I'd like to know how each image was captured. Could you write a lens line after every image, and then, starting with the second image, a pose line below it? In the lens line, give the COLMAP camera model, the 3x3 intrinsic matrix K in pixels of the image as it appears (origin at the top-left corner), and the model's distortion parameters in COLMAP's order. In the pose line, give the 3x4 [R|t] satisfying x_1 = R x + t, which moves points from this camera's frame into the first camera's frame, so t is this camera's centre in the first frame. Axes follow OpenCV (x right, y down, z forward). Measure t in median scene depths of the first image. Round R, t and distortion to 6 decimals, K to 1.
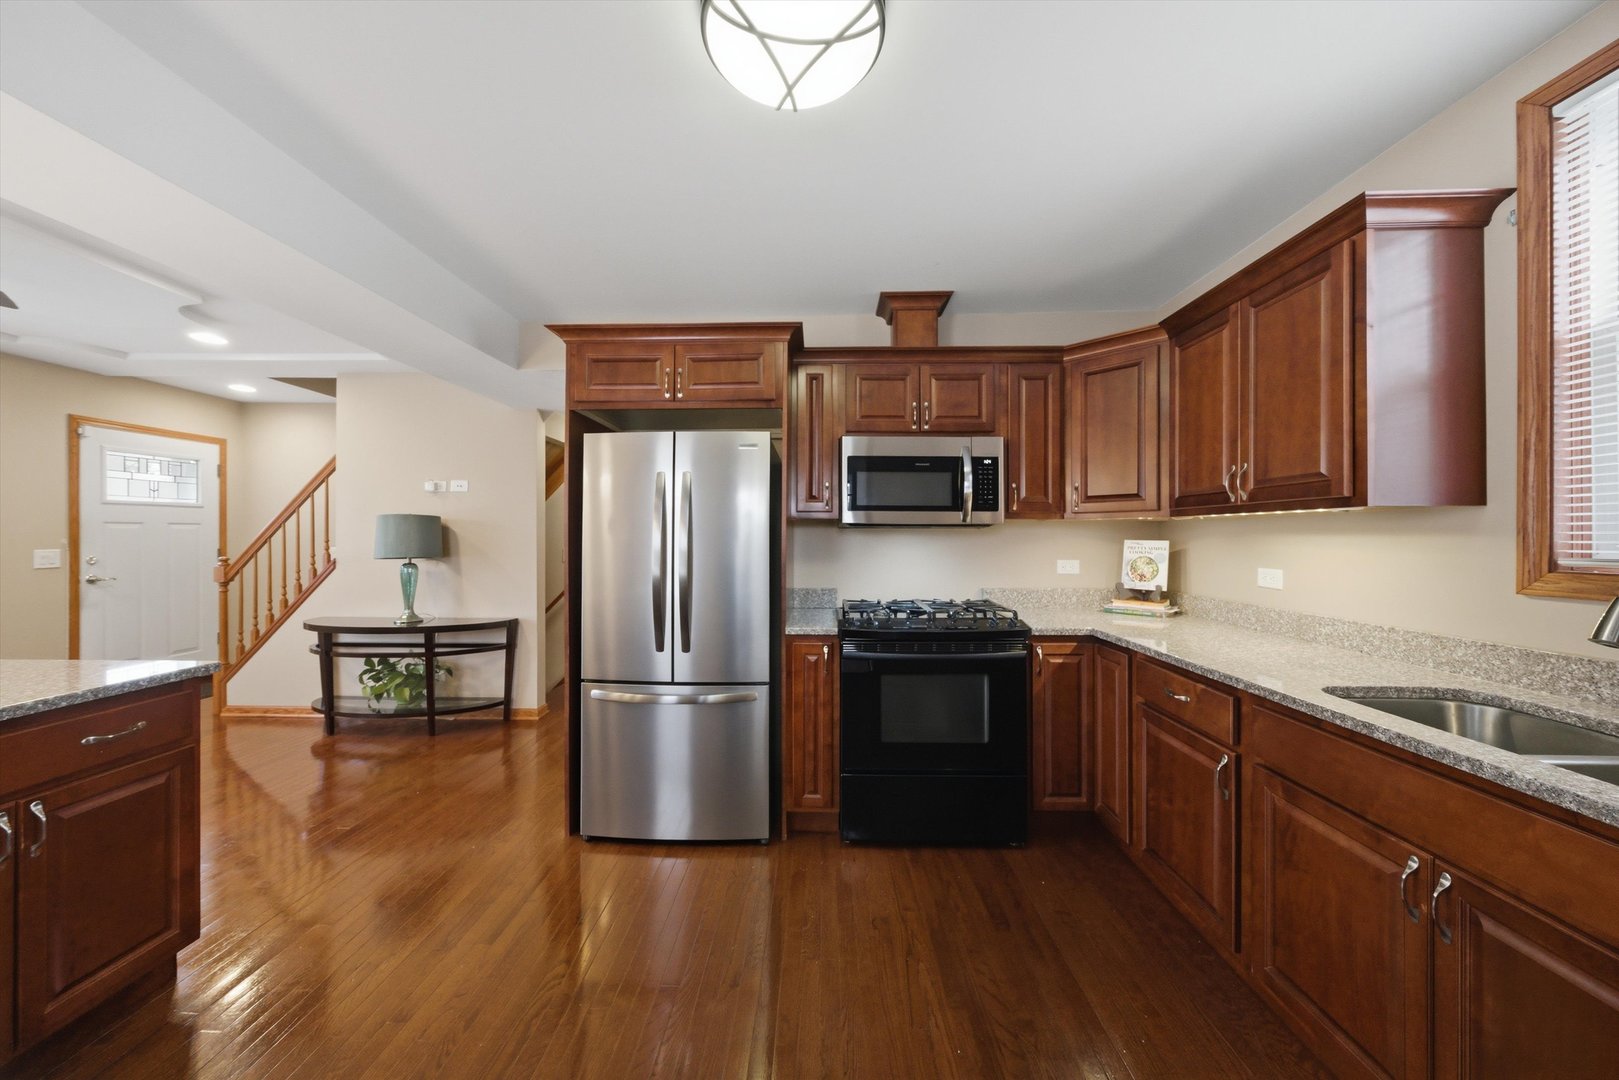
lens RADIAL K [[563.6, 0, 801.2], [0, 563.6, 533.9], [0, 0, 1]] dist [-0.015327, 0.006561]
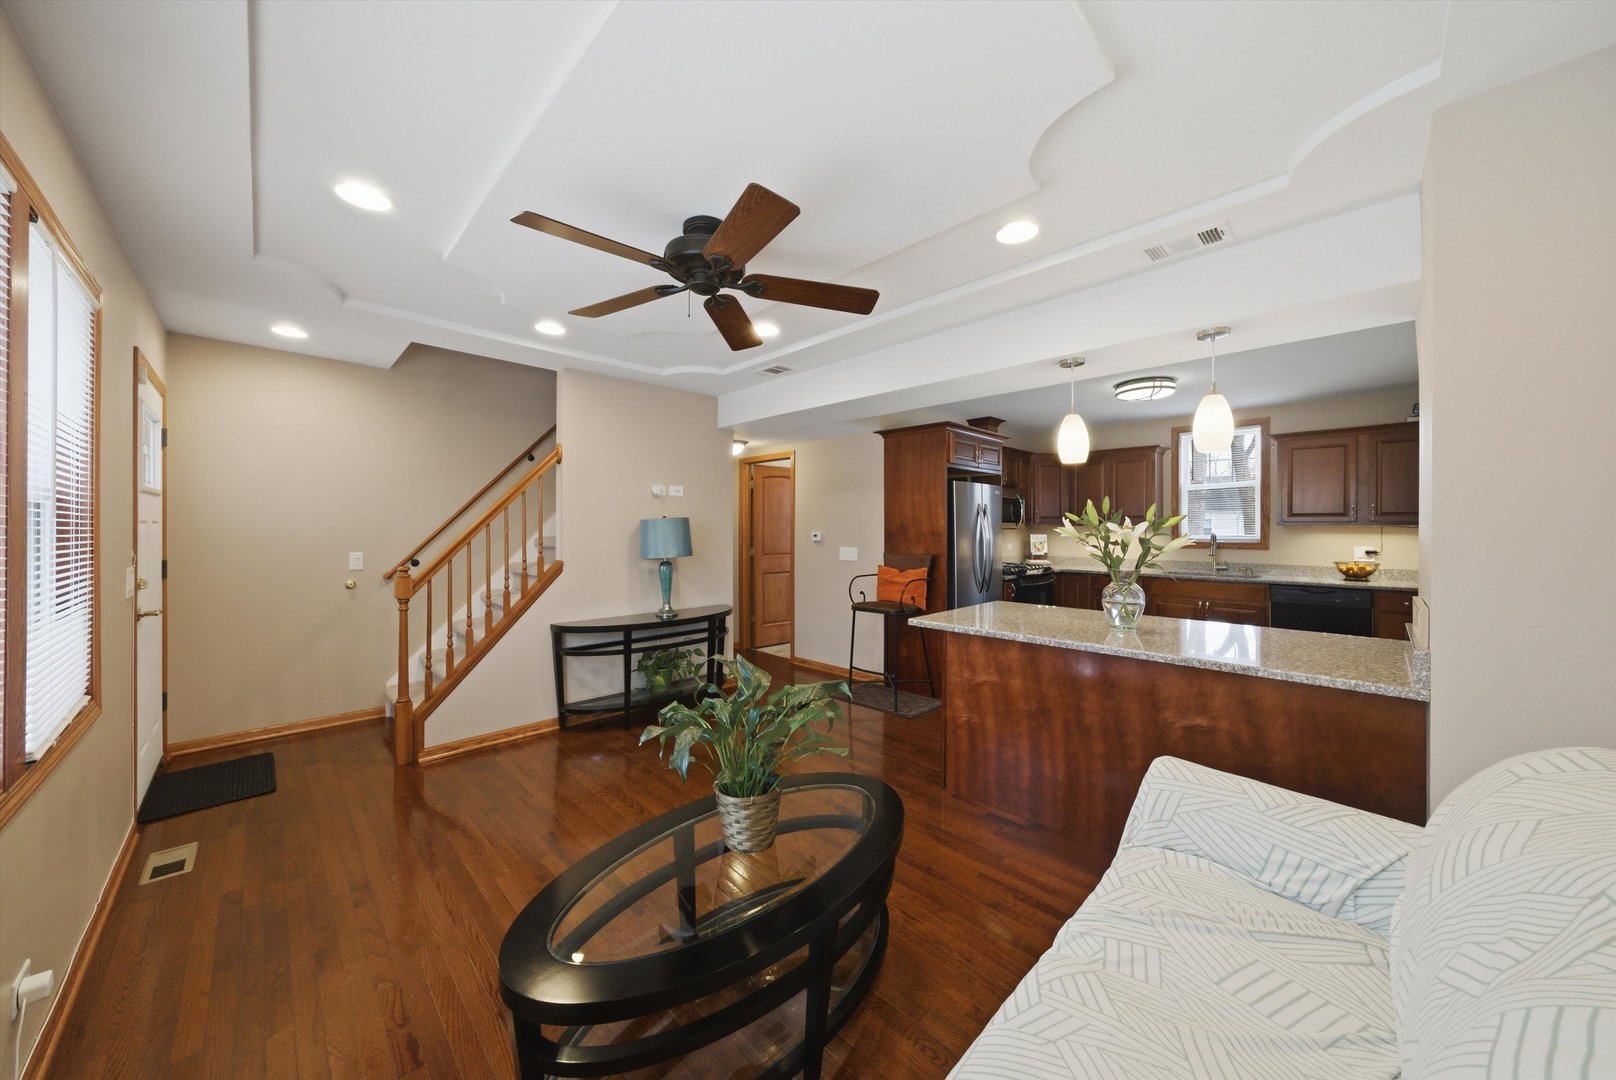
lens RADIAL K [[562.6, 0, 799.7], [0, 562.6, 533.9], [0, 0, 1]] dist [-0.015327, 0.006561]
pose [[0.691992, -0.009811, 0.721839, -2.044020], [-0.001045, 0.999893, 0.014591, -0.028080], [-0.721905, -0.010851, 0.691907, 0.078577]]
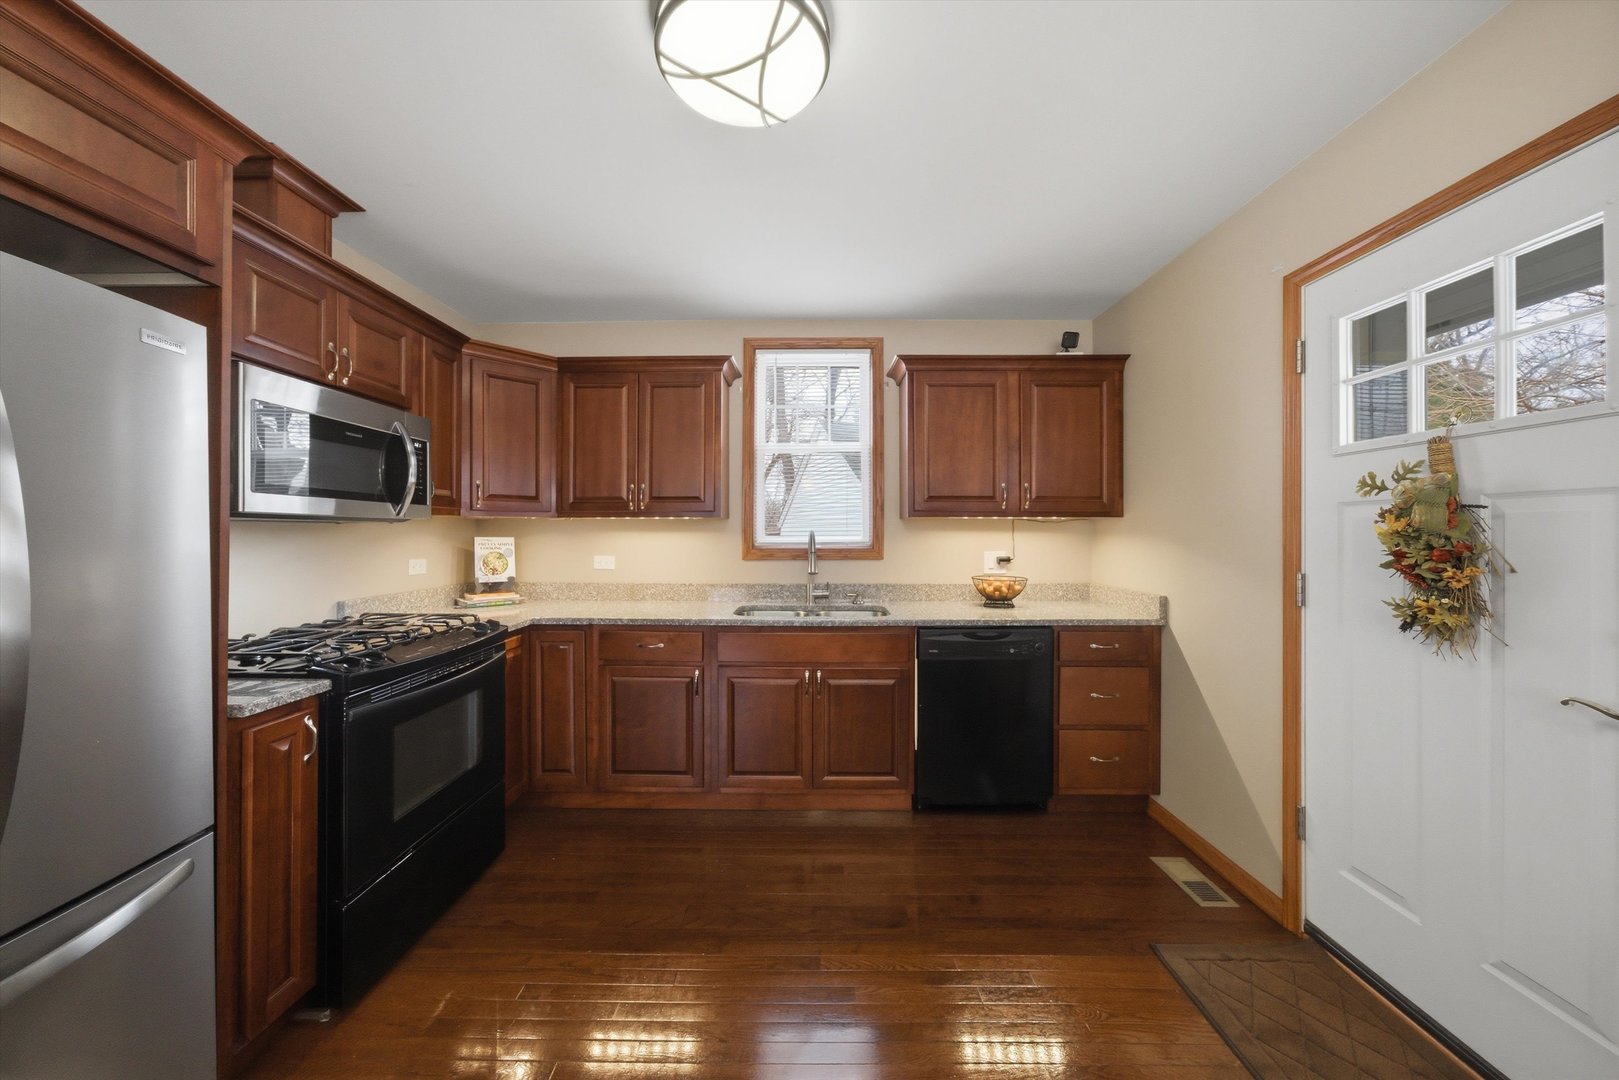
lens RADIAL K [[554.5, 0, 804.6], [0, 554.5, 532.8], [0, 0, 1]] dist [-0.017584, 0.006301]
pose [[-0.026143, 0.001962, 0.999656, -0.532342], [-0.002348, 0.999995, -0.002024, 0.004328], [-0.999655, -0.002400, -0.026138, 0.469332]]
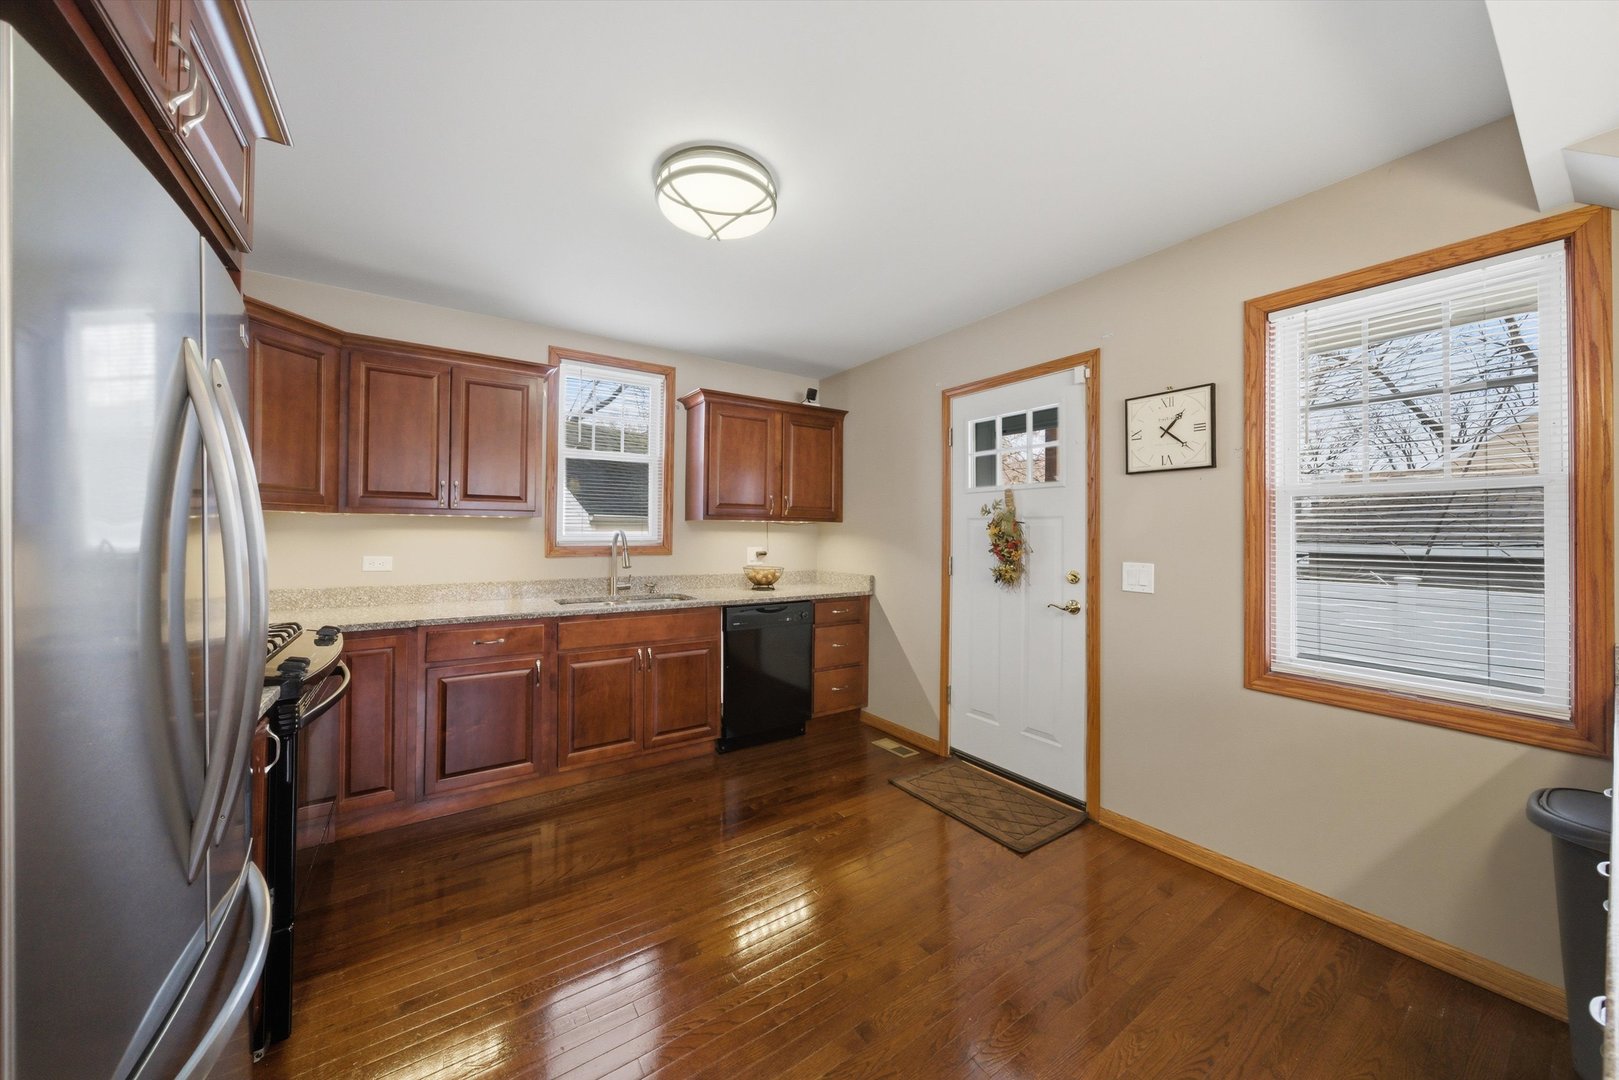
lens RADIAL K [[563.6, 0, 801.2], [0, 563.6, 533.9], [0, 0, 1]] dist [-0.015327, 0.006561]
pose [[-0.591172, -0.003144, 0.806540, -0.697207], [-0.006970, 0.999975, -0.001211, 0.004633], [-0.806516, -0.006337, -0.591179, 0.871743]]
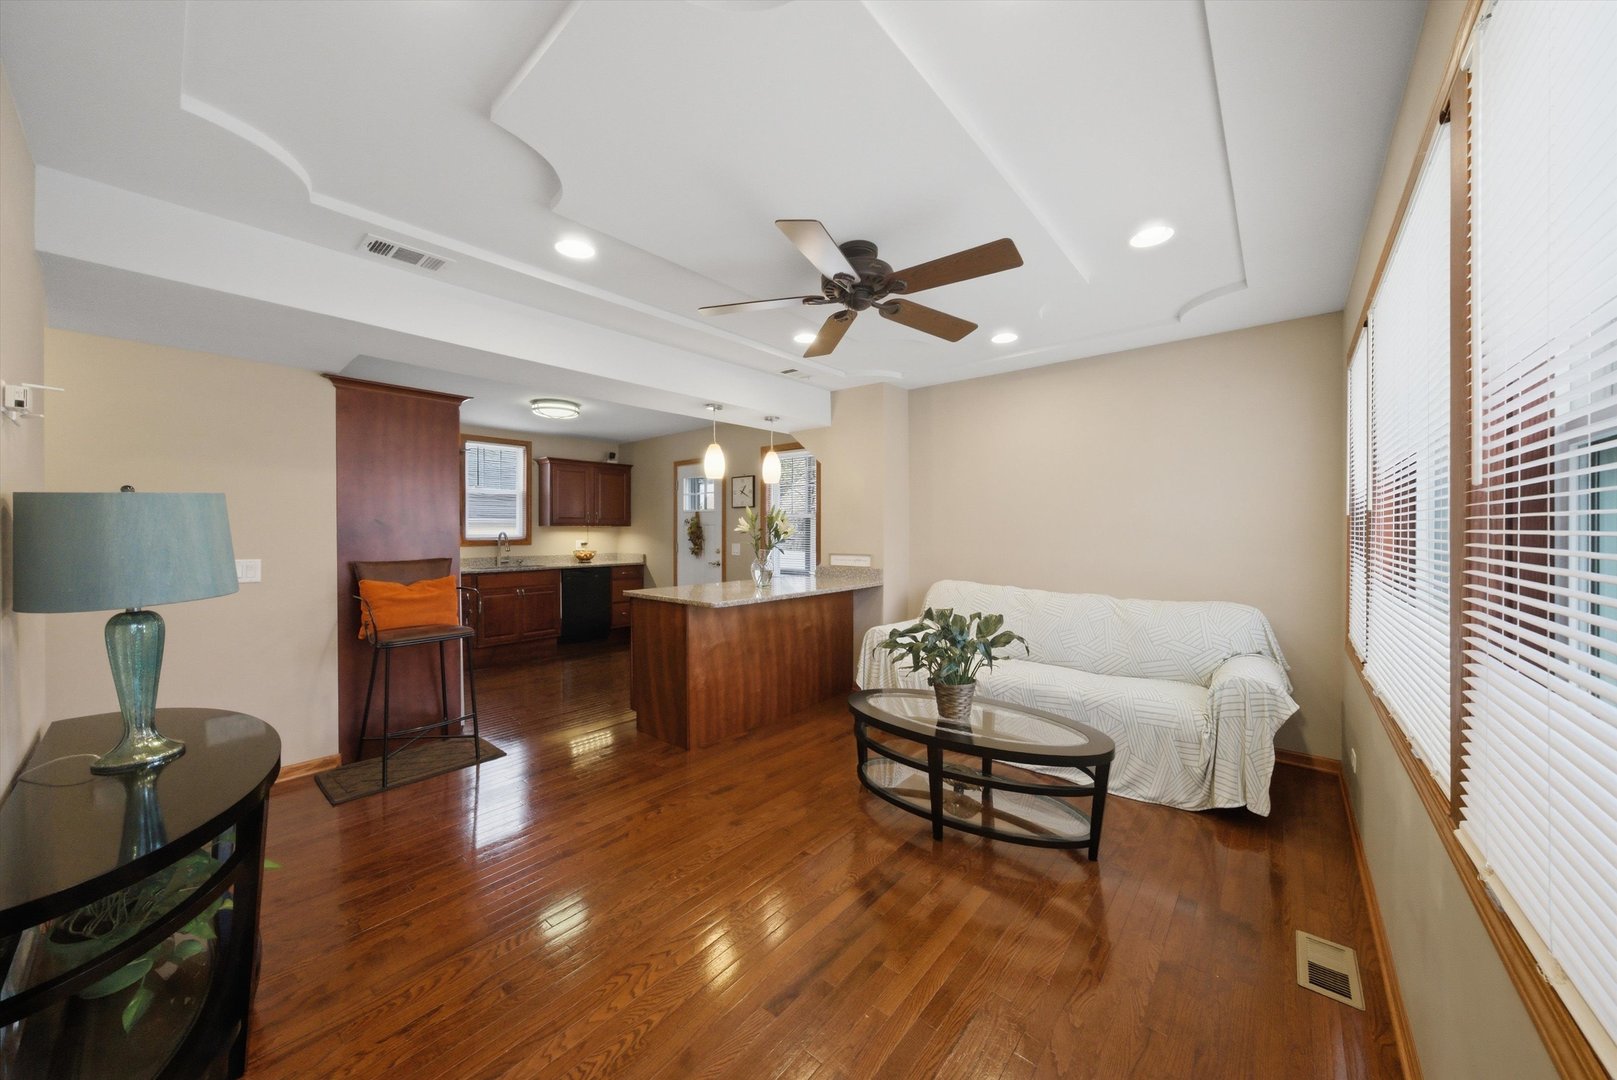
lens RADIAL K [[562.9, 0, 800.2], [0, 562.9, 533.9], [0, 0, 1]] dist [-0.015327, 0.006561]
pose [[-0.776261, -0.002674, 0.630406, -2.048652], [0.000975, 0.999985, 0.005442, -0.006062], [-0.630411, 0.004839, -0.776247, 1.569577]]
